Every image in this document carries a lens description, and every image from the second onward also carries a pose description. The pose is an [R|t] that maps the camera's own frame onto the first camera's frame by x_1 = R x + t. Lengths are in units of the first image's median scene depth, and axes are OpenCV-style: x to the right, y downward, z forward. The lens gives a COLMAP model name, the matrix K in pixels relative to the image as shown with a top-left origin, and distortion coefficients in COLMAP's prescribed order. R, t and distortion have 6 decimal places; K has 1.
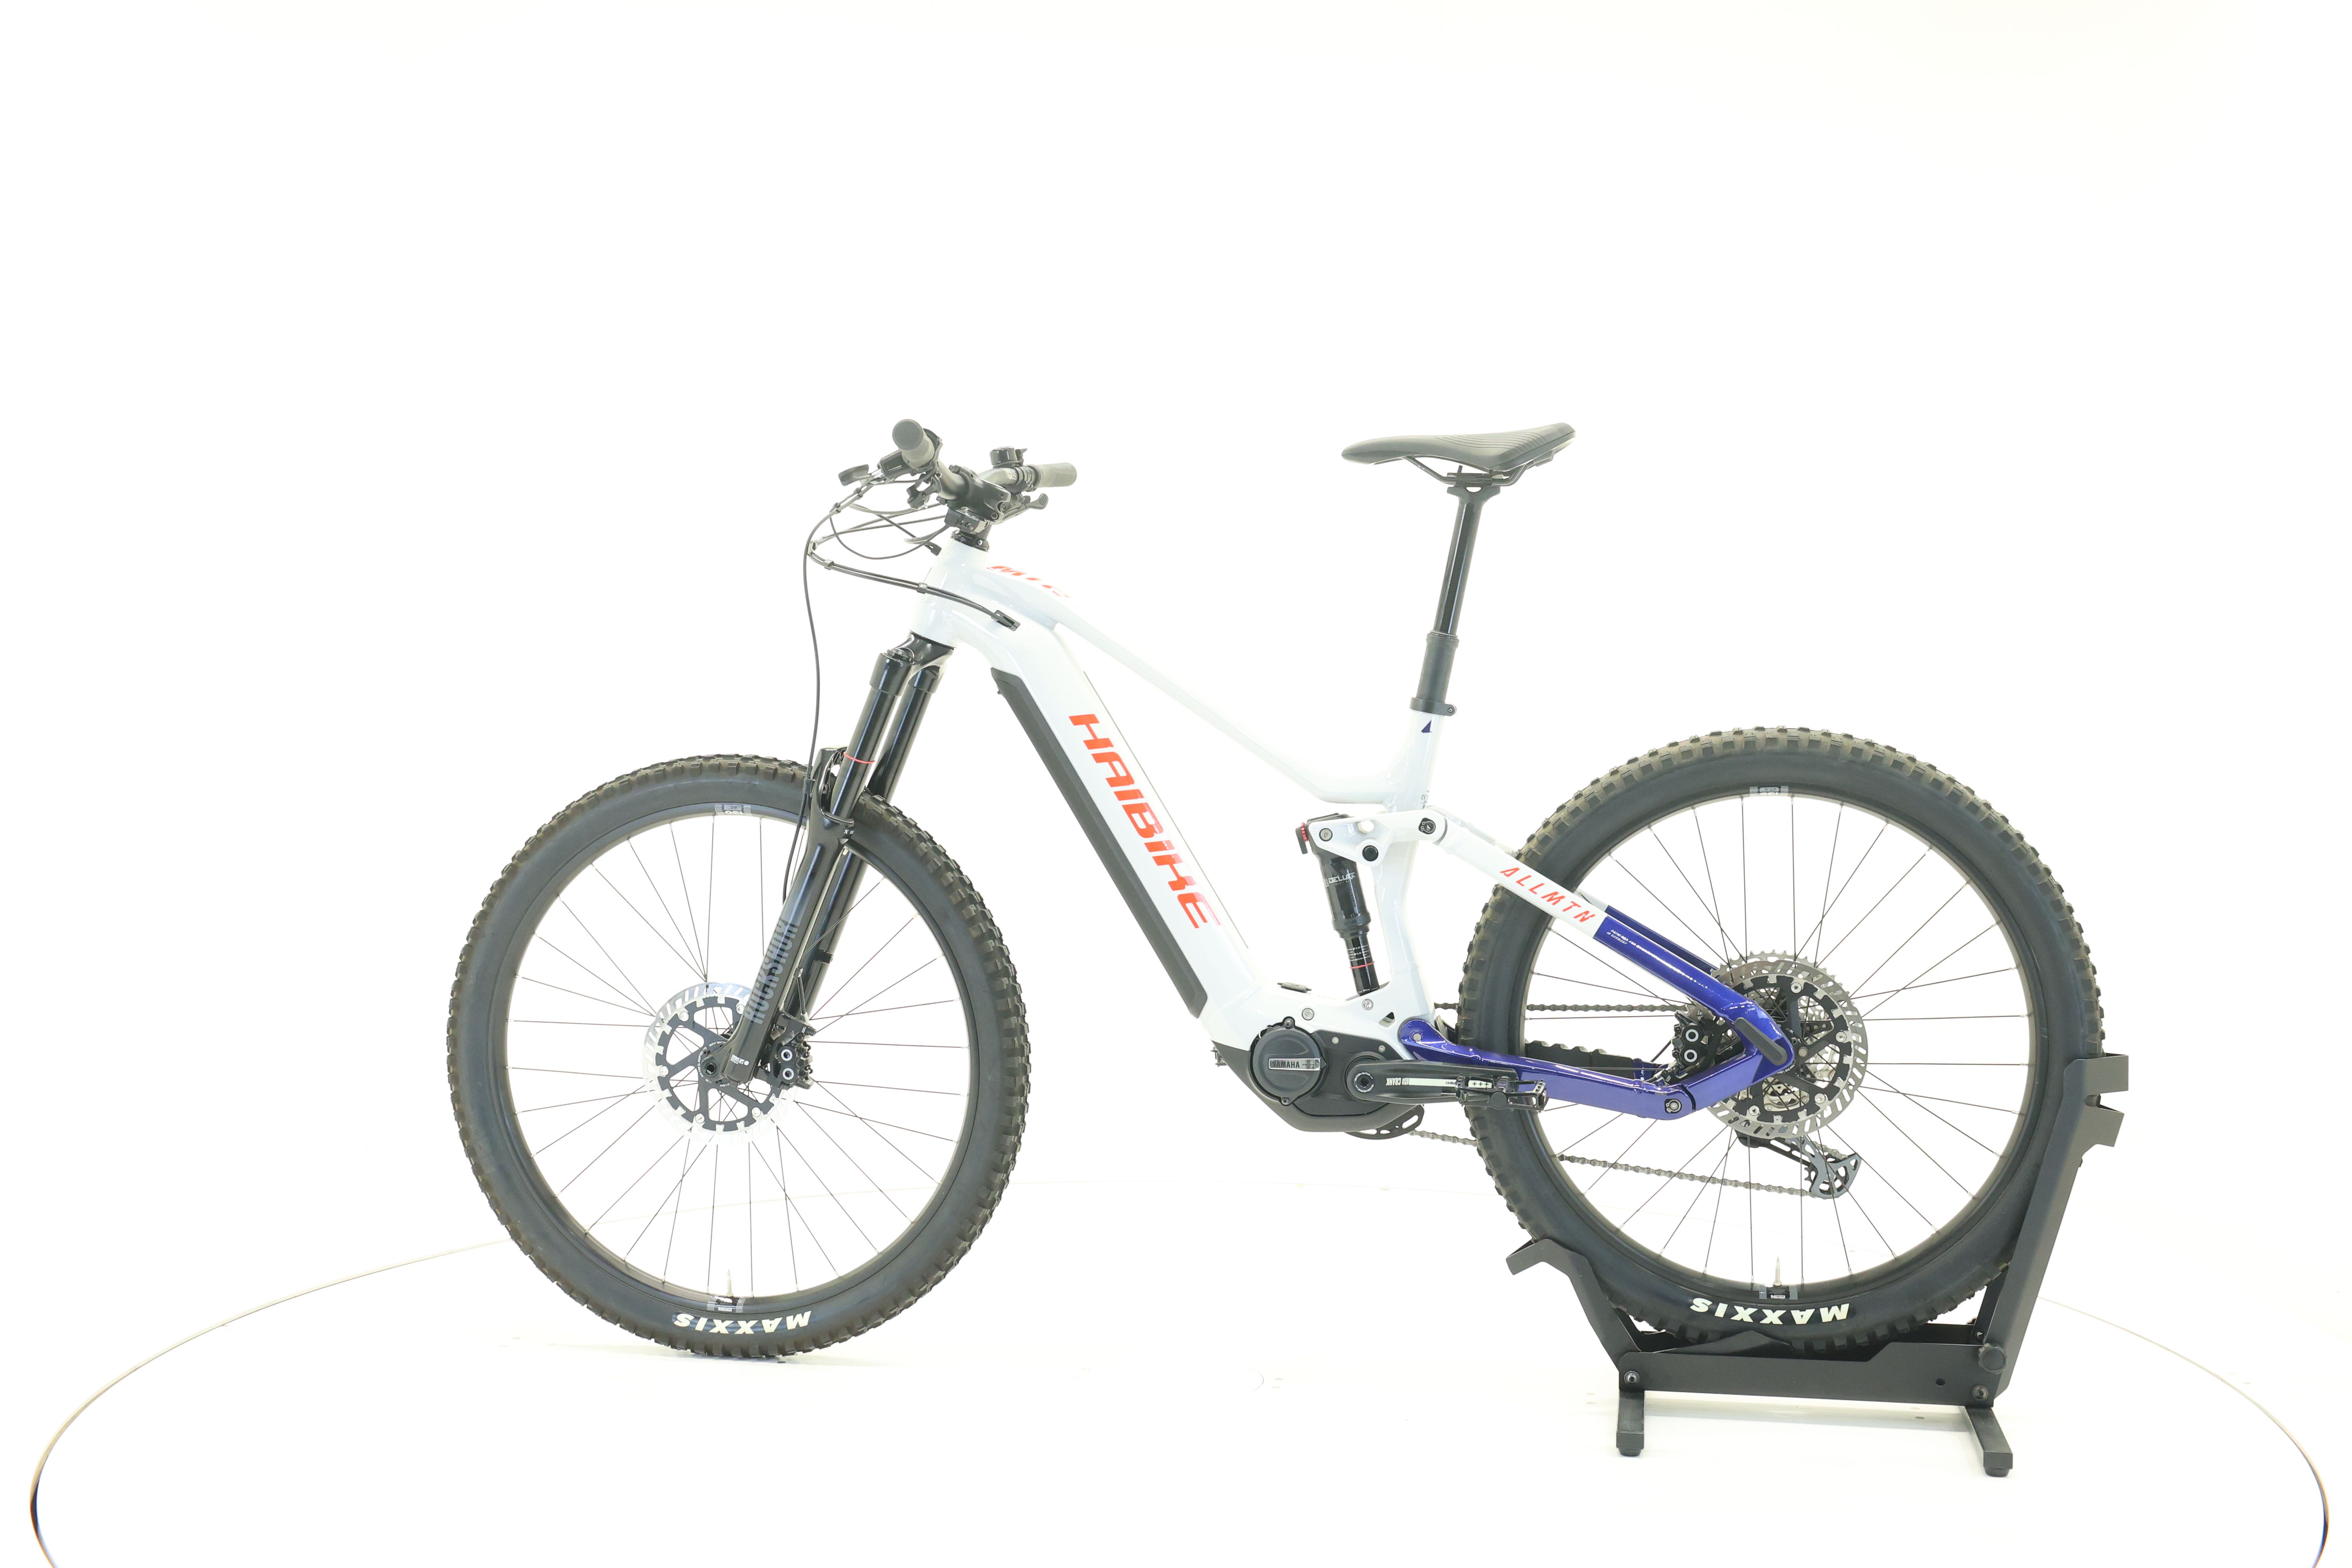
lens RADIAL K [[2437.5, 0, 1044.7], [0, 2437.5, 782.6], [0, 0, 1]] dist [0.000766, 0.017579]
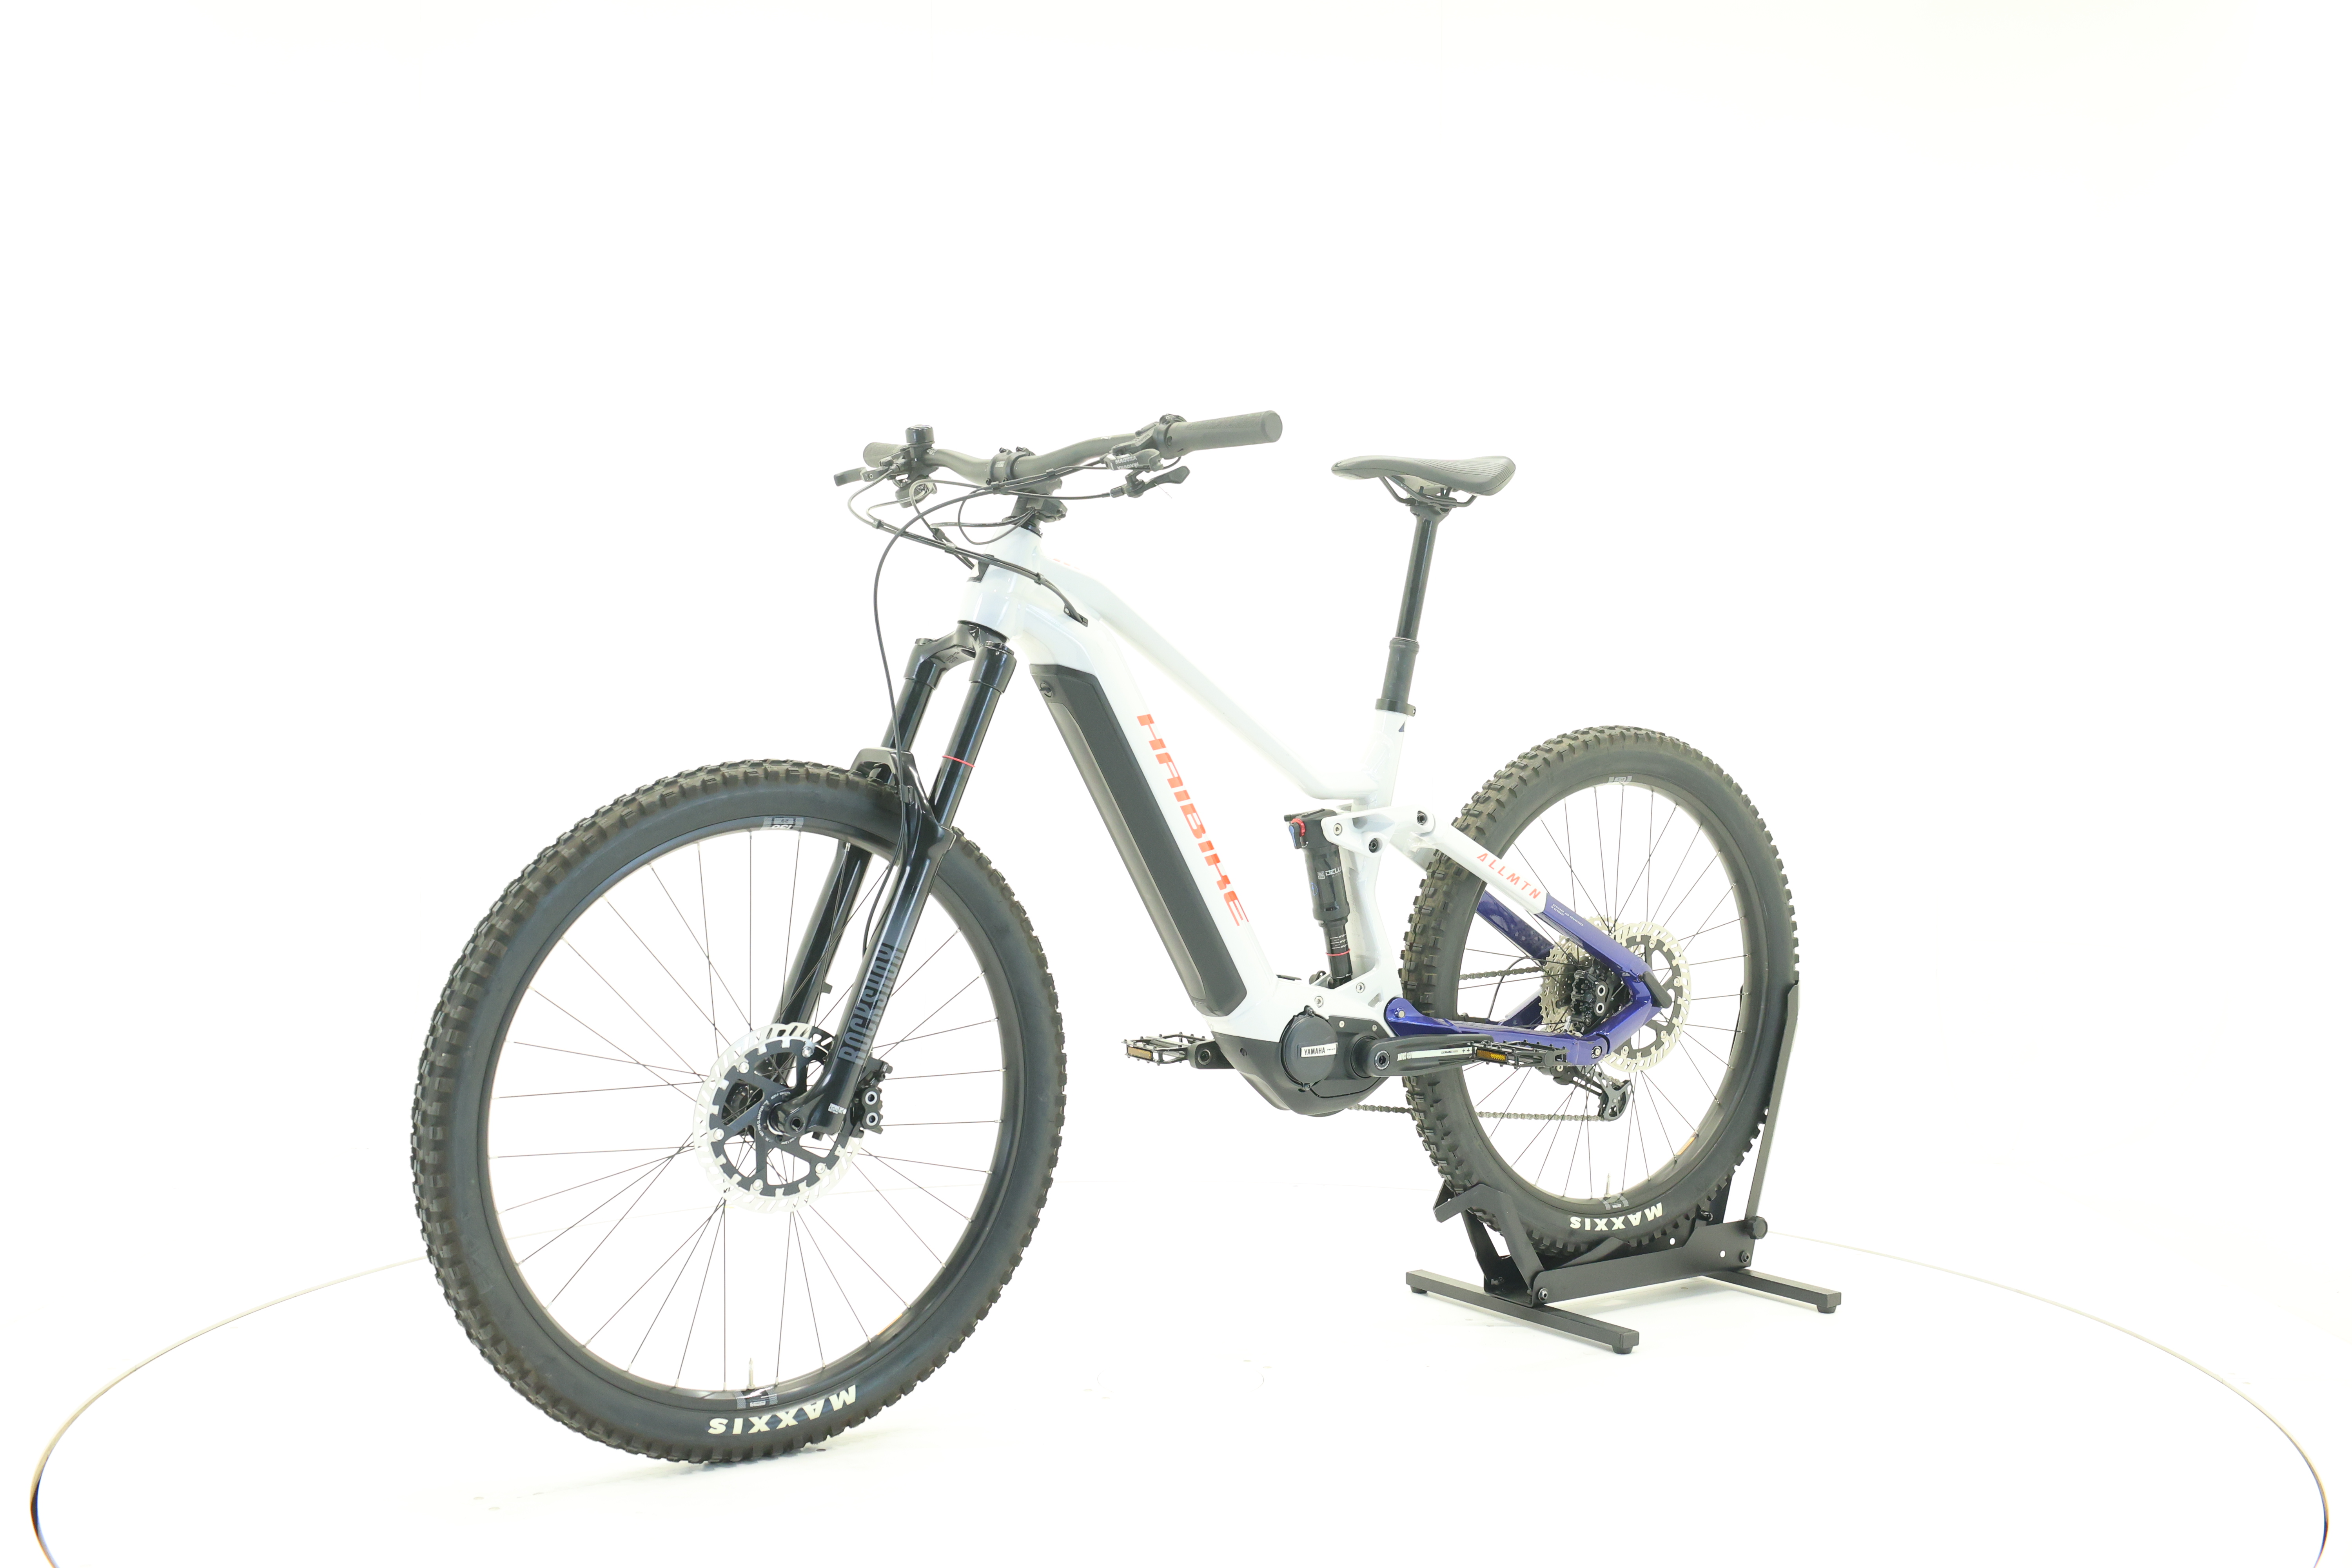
lens RADIAL K [[2437.5, 0, 1044.7], [0, 2437.5, 782.6], [0, 0, 1]] dist [0.000766, 0.017579]
pose [[0.716978, -0.016959, 0.696889, -0.697054], [0.019995, 0.999793, 0.003759, -0.005157], [-0.696808, 0.011240, 0.717169, 0.327769]]
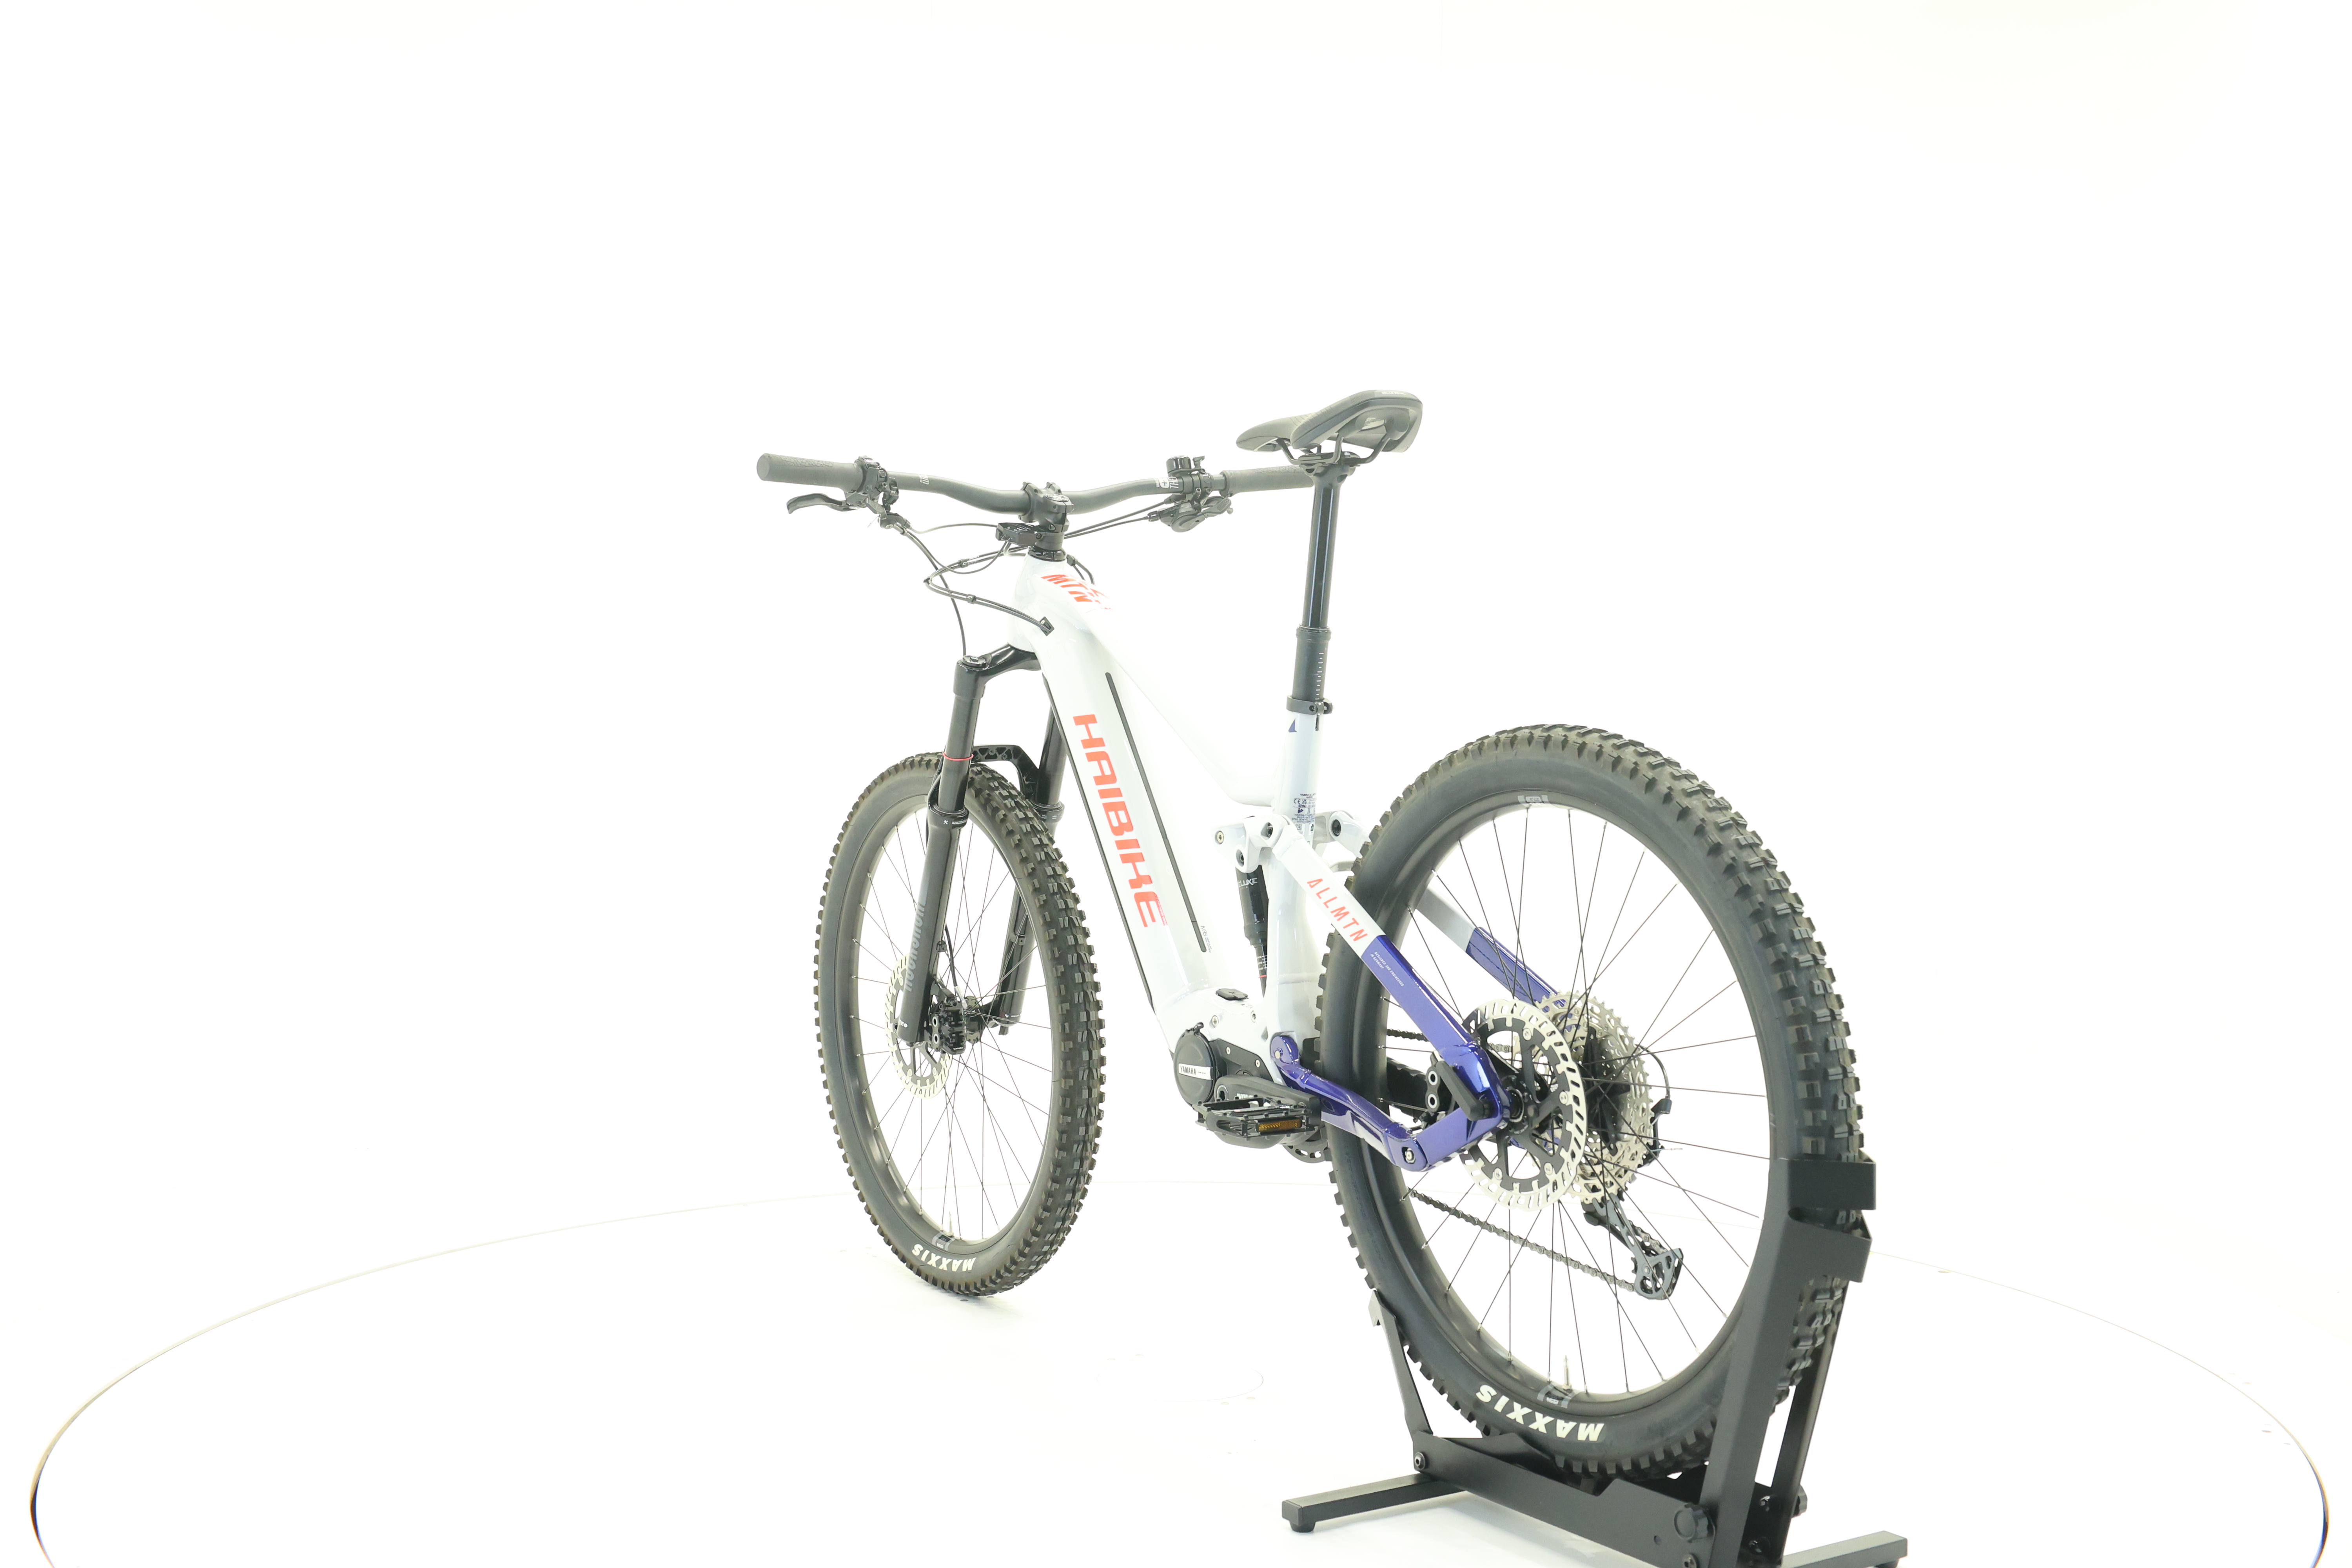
lens RADIAL K [[2437.5, 0, 1044.7], [0, 2437.5, 782.6], [0, 0, 1]] dist [0.000766, 0.017579]
pose [[0.676062, 0.013956, -0.736712, 0.769806], [-0.020971, 0.999780, -0.000304, 0.001468], [0.736546, 0.015655, 0.676206, 0.288135]]
